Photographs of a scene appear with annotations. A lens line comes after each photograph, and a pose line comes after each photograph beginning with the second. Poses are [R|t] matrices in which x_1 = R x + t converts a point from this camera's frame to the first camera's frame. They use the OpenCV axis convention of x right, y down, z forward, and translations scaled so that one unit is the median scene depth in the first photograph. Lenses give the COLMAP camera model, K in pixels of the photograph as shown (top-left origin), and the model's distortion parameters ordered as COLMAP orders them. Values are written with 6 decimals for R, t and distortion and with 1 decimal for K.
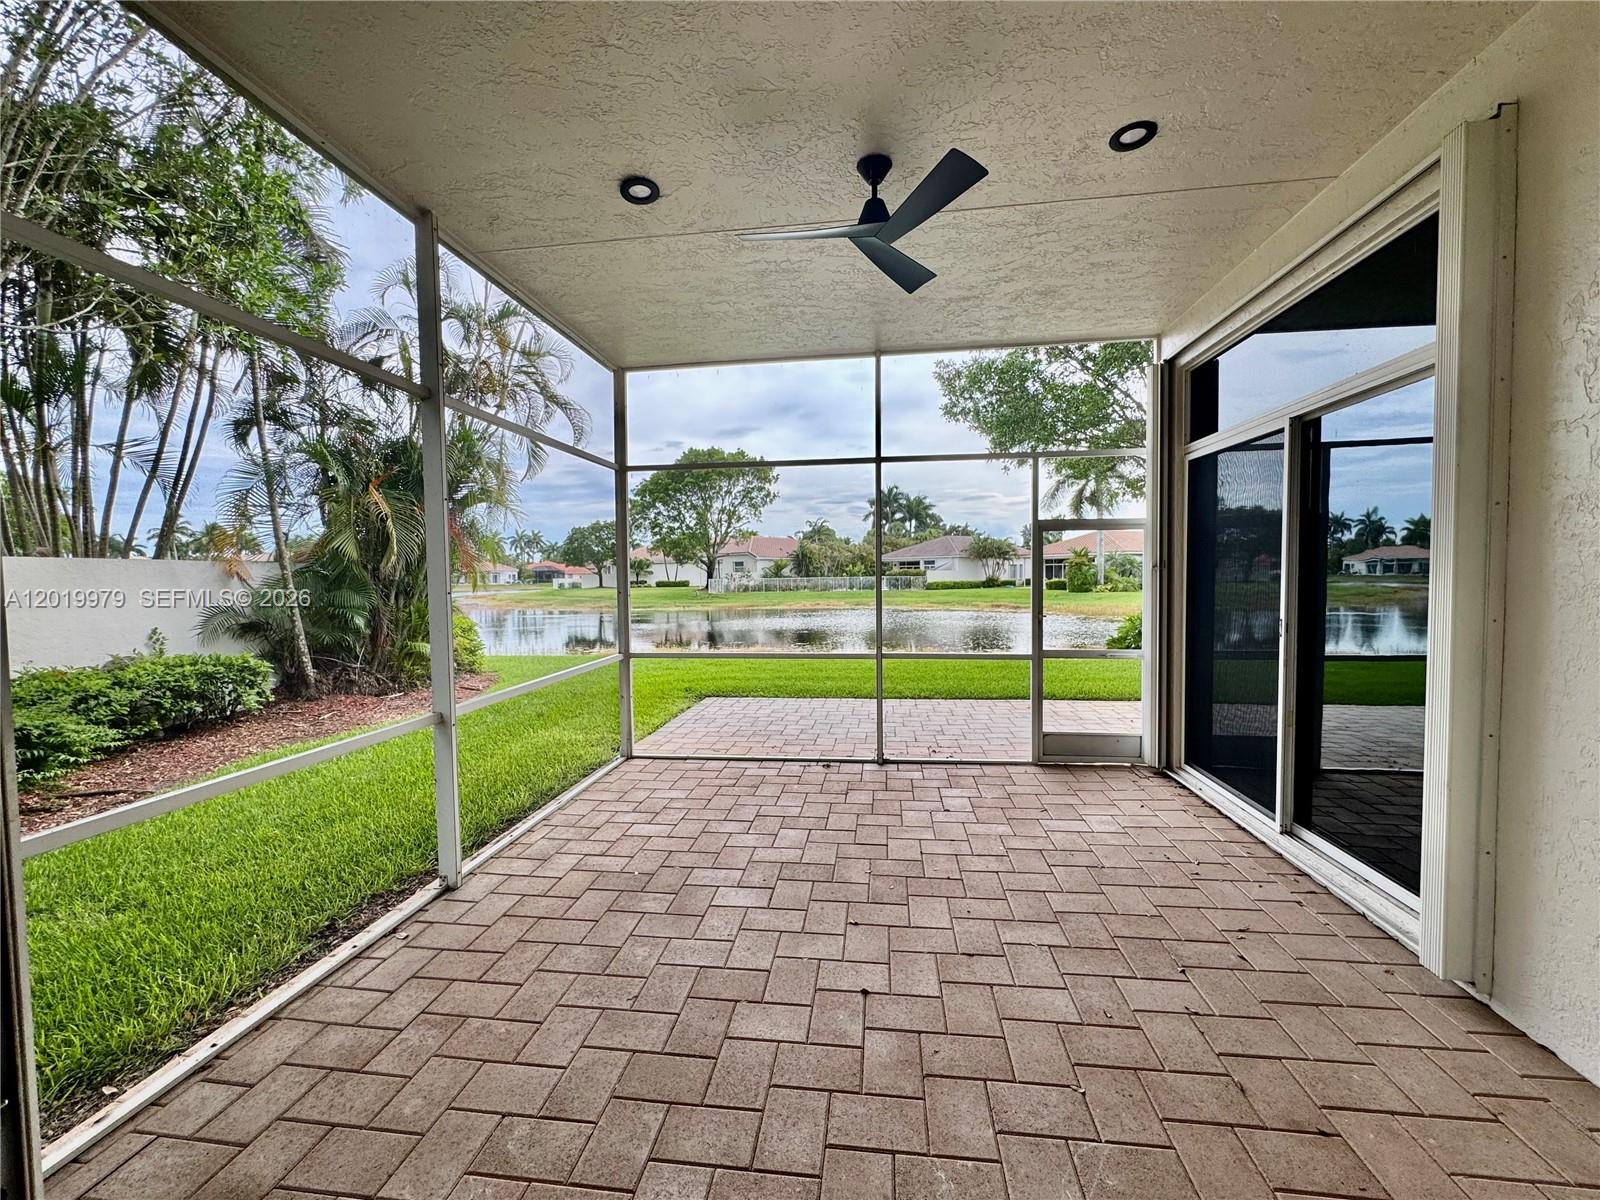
lens RADIAL K [[642.6, 0, 794.7], [0, 642.6, 602.6], [0, 0, 1]] dist [-0.002131, -0.000107]
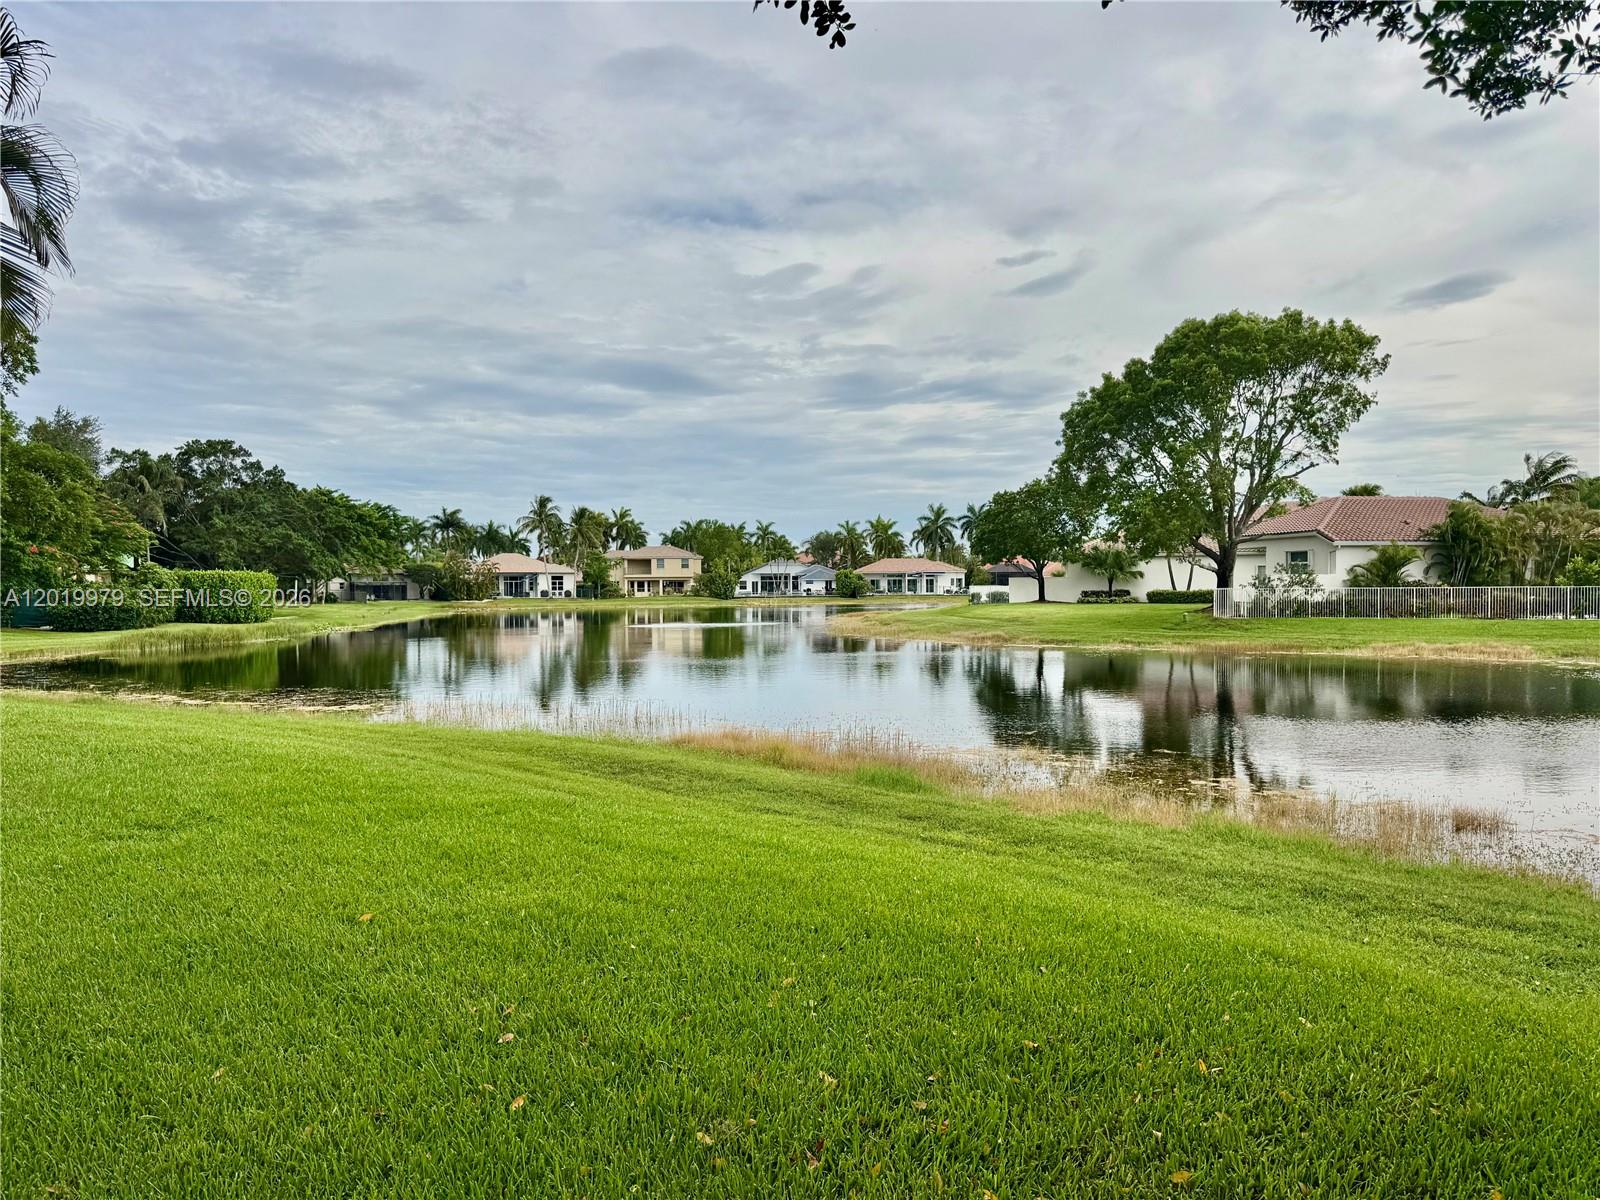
lens RADIAL K [[1117.3, 0, 802.0], [0, 1117.3, 593.5], [0, 0, 1]] dist [0.004233, -0.000447]
pose [[0.821366, 0.011547, -0.570284, 0.084910], [-0.029495, 0.999317, -0.022248, -0.004518], [0.569638, 0.035095, 0.821146, 0.135900]]
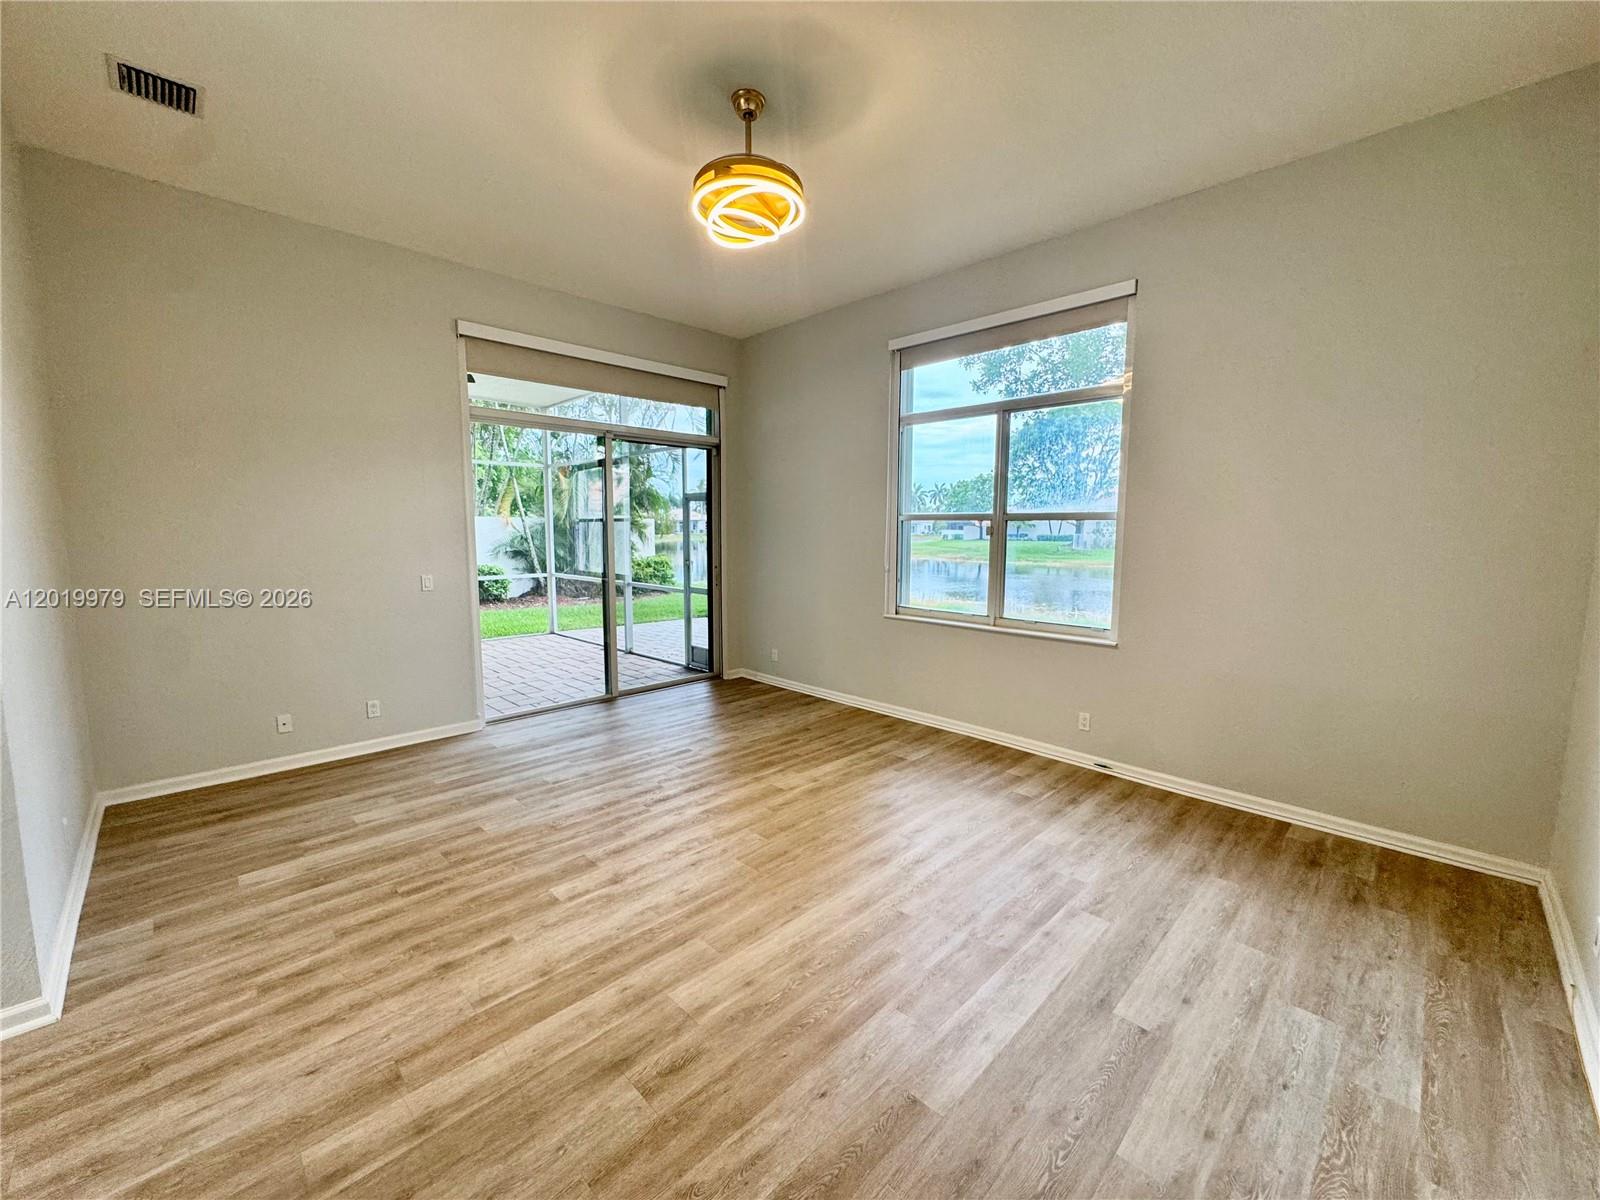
lens RADIAL K [[642.6, 0, 807.8], [0, 642.6, 602.5], [0, 0, 1]] dist [-0.002131, -0.000107]
pose [[0.802178, 0.086364, -0.590807, 0.114542], [-0.042454, 0.995230, 0.087840, -0.002051], [0.595574, -0.045381, 0.802017, 0.002346]]
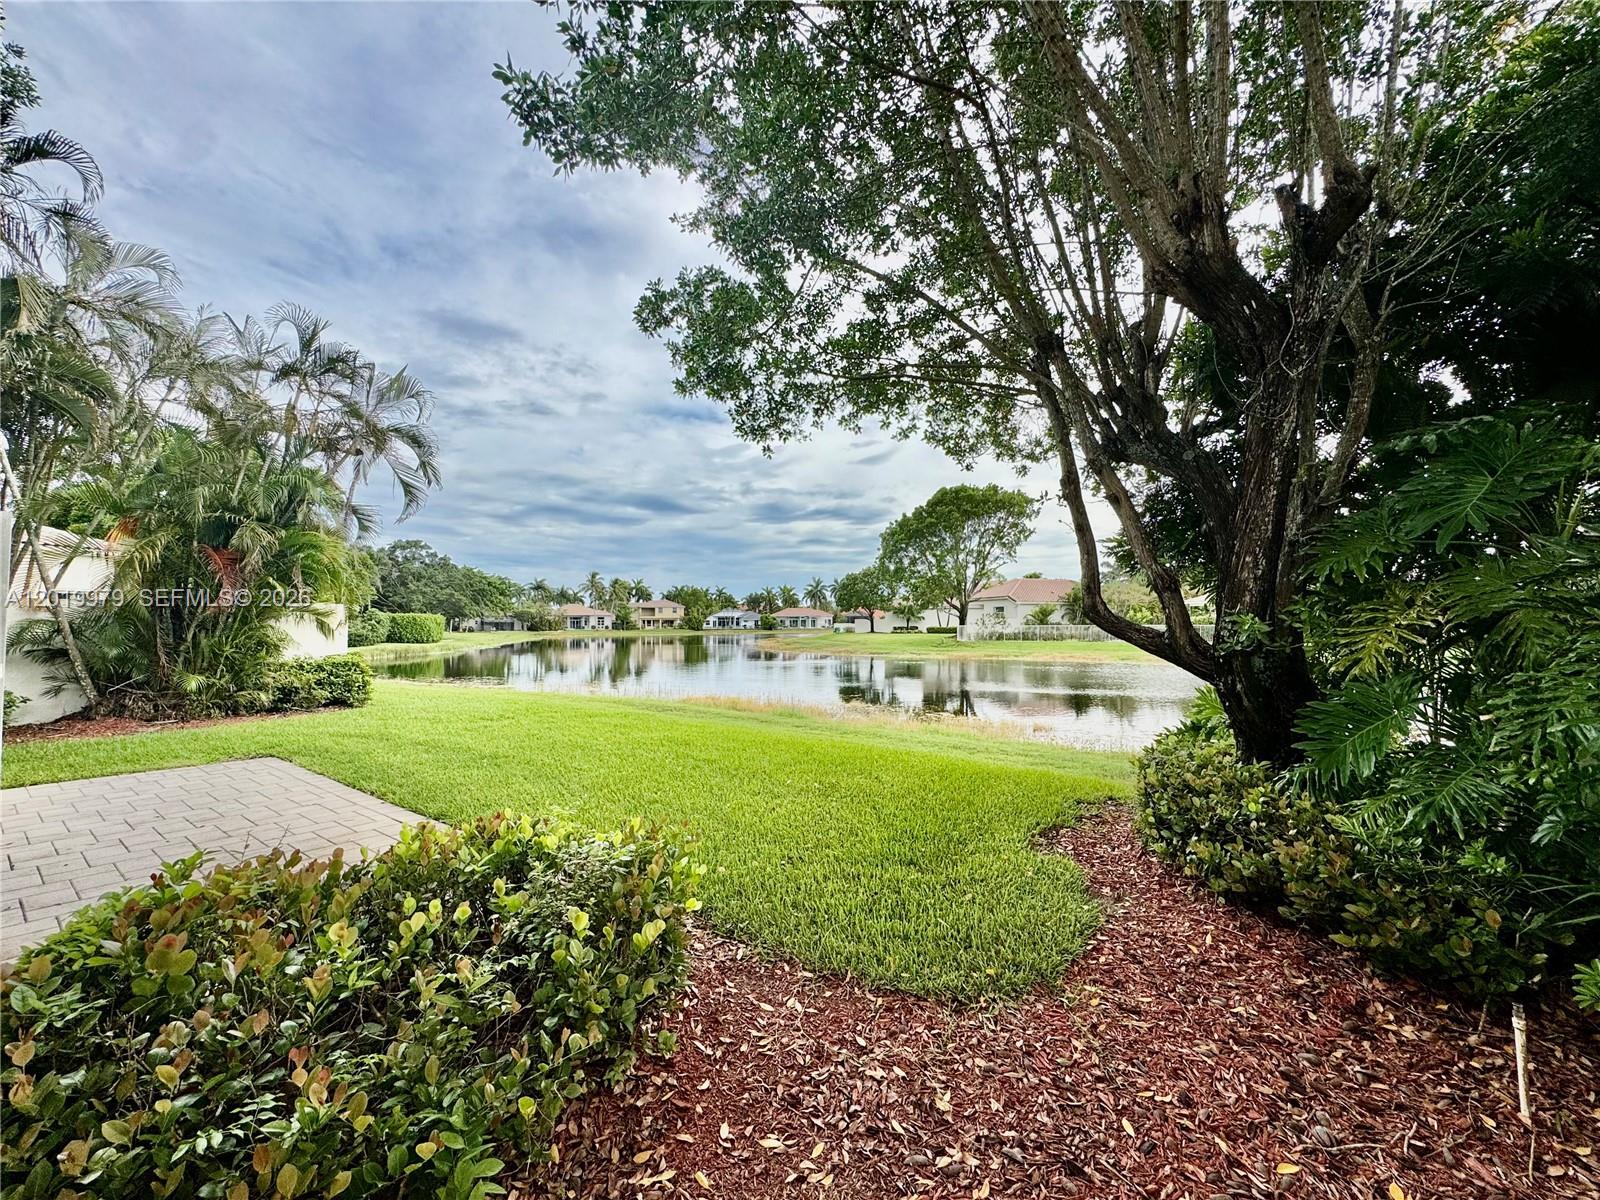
lens RADIAL K [[642.6, 0, 802.9], [0, 642.6, 597.0], [0, 0, 1]] dist [-0.002131, -0.000107]
pose [[0.872712, -0.009459, -0.488143, 0.118948], [-0.030097, 0.996869, -0.073125, -0.002719], [0.487306, 0.078509, 0.869695, 0.079388]]
